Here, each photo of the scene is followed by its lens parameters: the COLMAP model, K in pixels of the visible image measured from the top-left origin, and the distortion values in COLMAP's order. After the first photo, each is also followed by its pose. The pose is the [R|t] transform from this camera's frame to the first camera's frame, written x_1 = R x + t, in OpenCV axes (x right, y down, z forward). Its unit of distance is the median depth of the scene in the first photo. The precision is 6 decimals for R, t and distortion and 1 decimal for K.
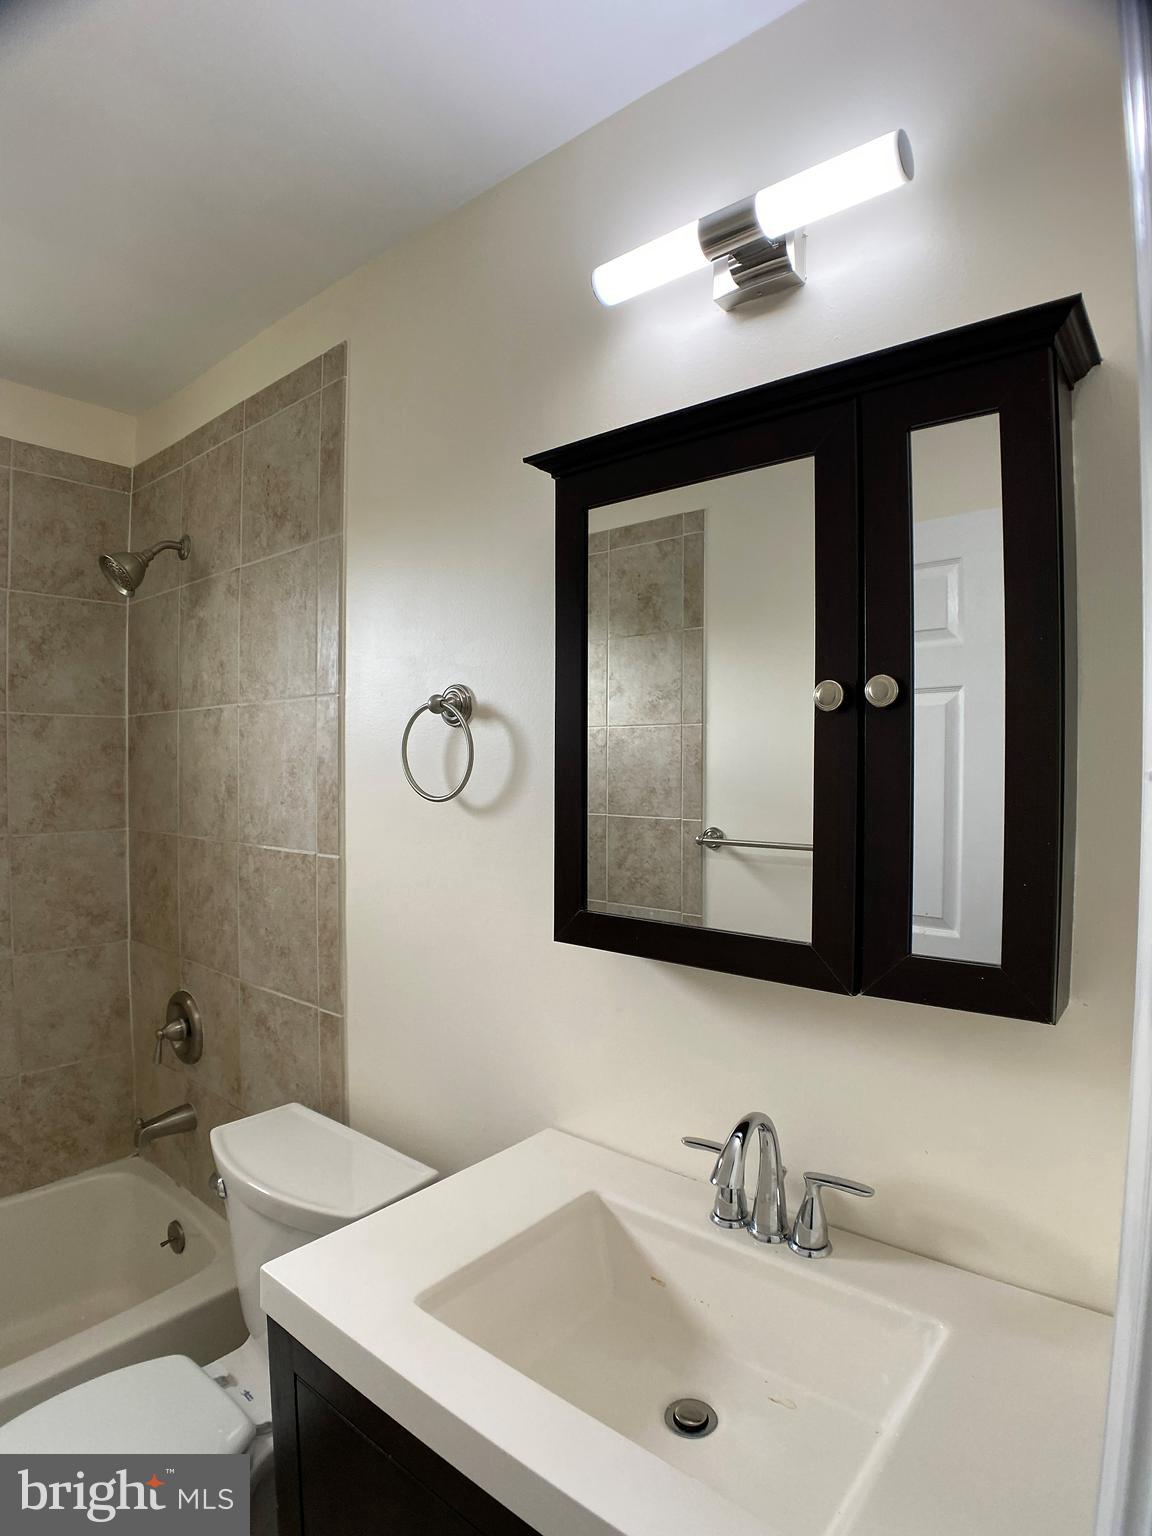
lens RADIAL K [[809.1, 0, 578.5], [0, 809.1, 765.5], [0, 0, 1]] dist [-0.081847, 0.002849]
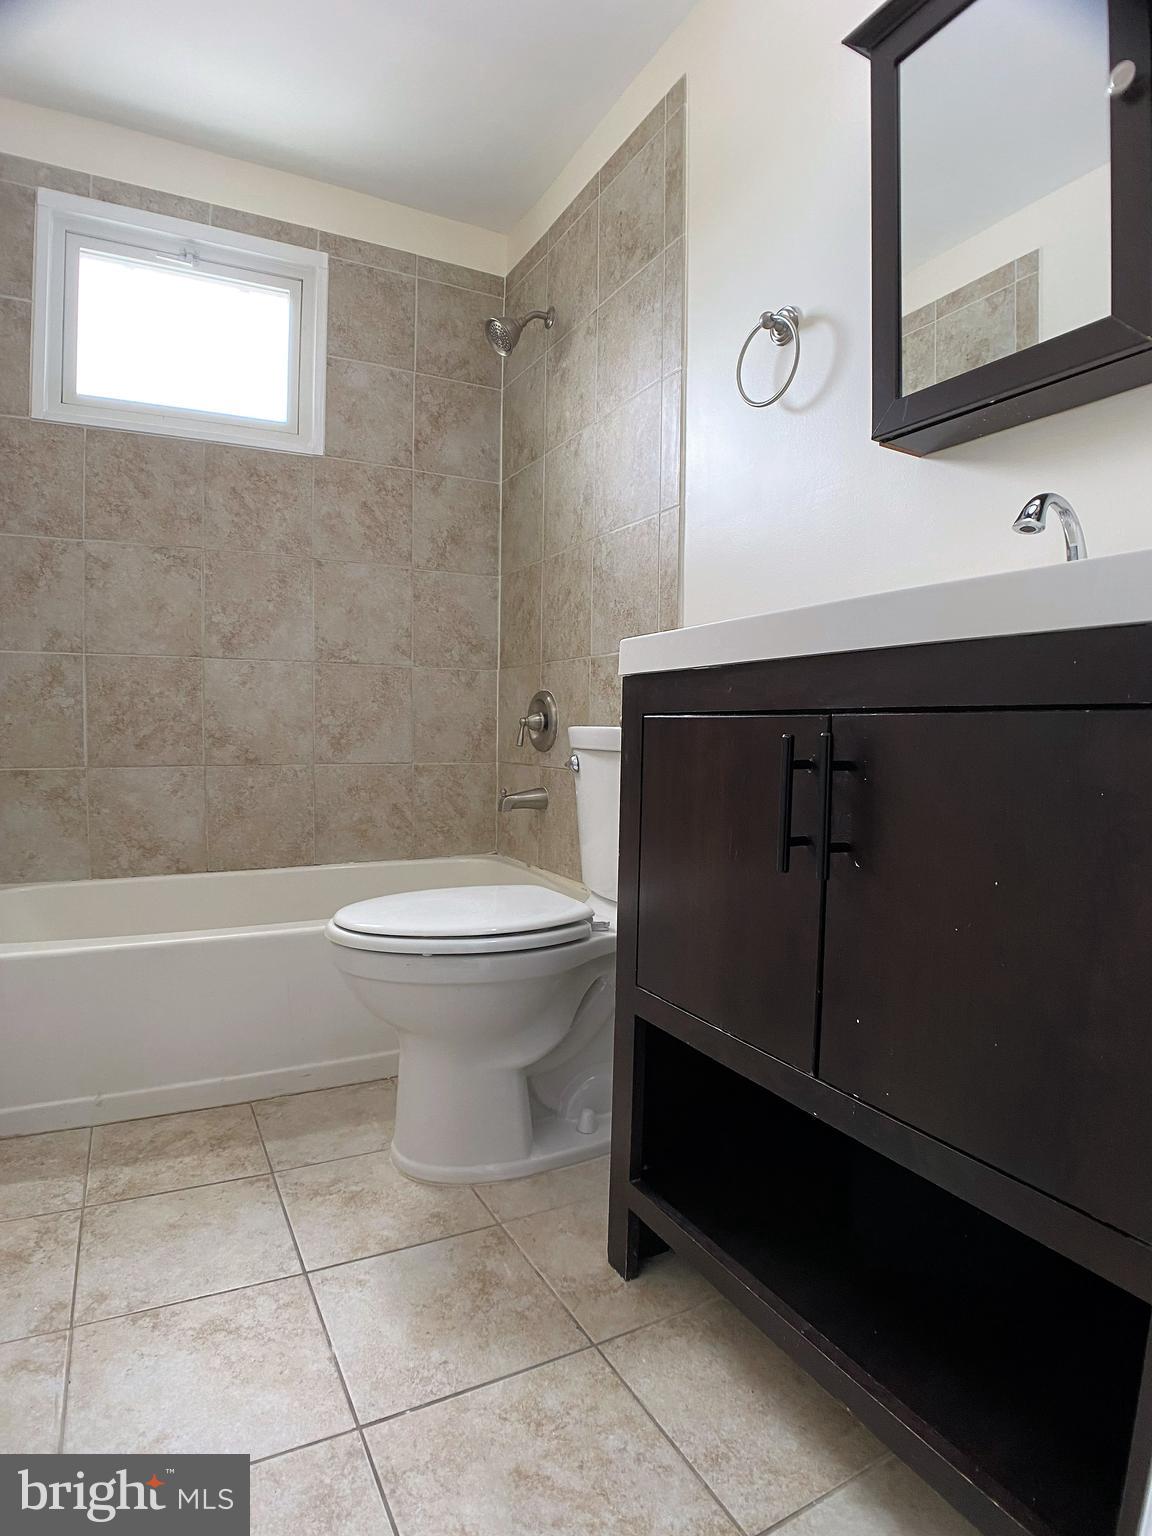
lens RADIAL K [[809.1, 0, 587.9], [0, 809.1, 767.8], [0, 0, 1]] dist [-0.081847, 0.002849]
pose [[0.928475, 0.031810, -0.370030, 0.013052], [-0.016244, 0.998850, 0.045109, 0.345039], [0.371040, -0.035872, 0.927924, -0.102838]]
